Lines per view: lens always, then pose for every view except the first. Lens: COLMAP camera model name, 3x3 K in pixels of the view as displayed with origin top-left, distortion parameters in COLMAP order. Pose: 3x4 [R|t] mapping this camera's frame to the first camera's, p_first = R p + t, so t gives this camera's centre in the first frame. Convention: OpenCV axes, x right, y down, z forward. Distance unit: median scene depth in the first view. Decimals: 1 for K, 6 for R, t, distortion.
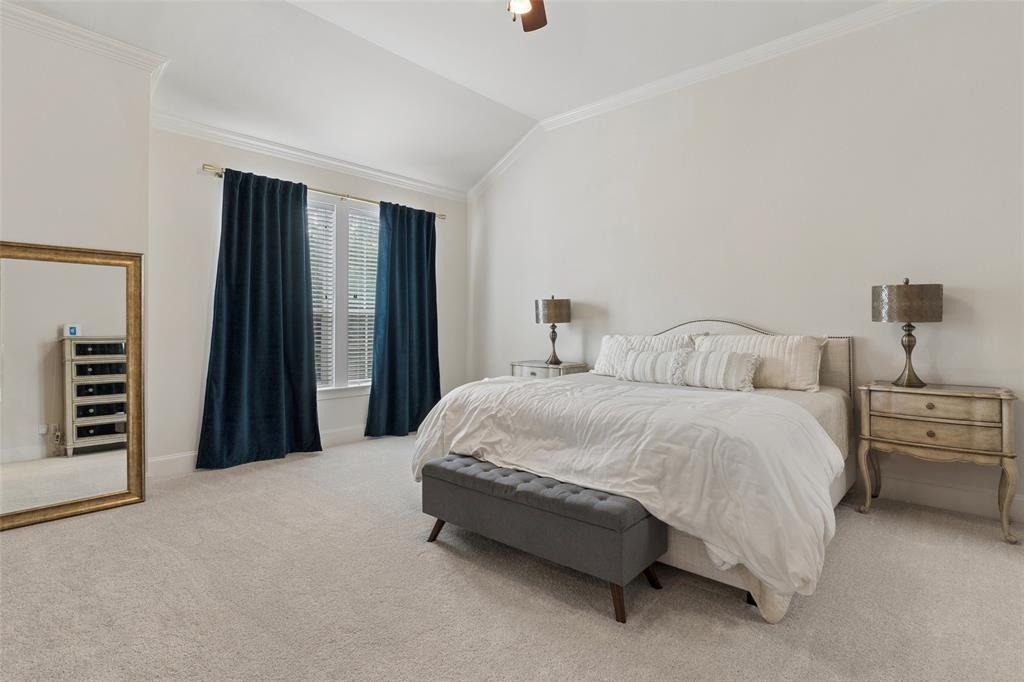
lens RADIAL K [[508.3, 0, 512.0], [0, 508.3, 341.0], [0, 0, 1]] dist [0.003477, 0.001168]
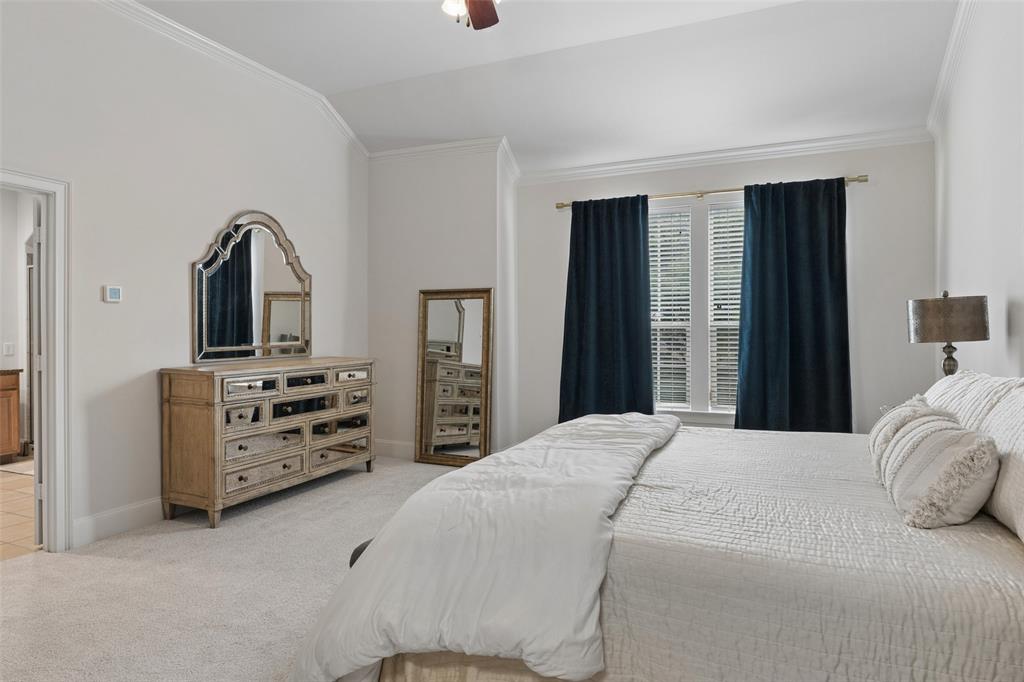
lens RADIAL K [[619.2, 0, 512.0], [0, 619.2, 341.0], [0, 0, 1]] dist [-0.002895, -0.000502]
pose [[0.306903, 0.016959, -0.951590, 0.565589], [-0.027103, 0.999591, 0.009073, -0.029938], [0.951355, 0.023007, 0.307237, 0.360591]]
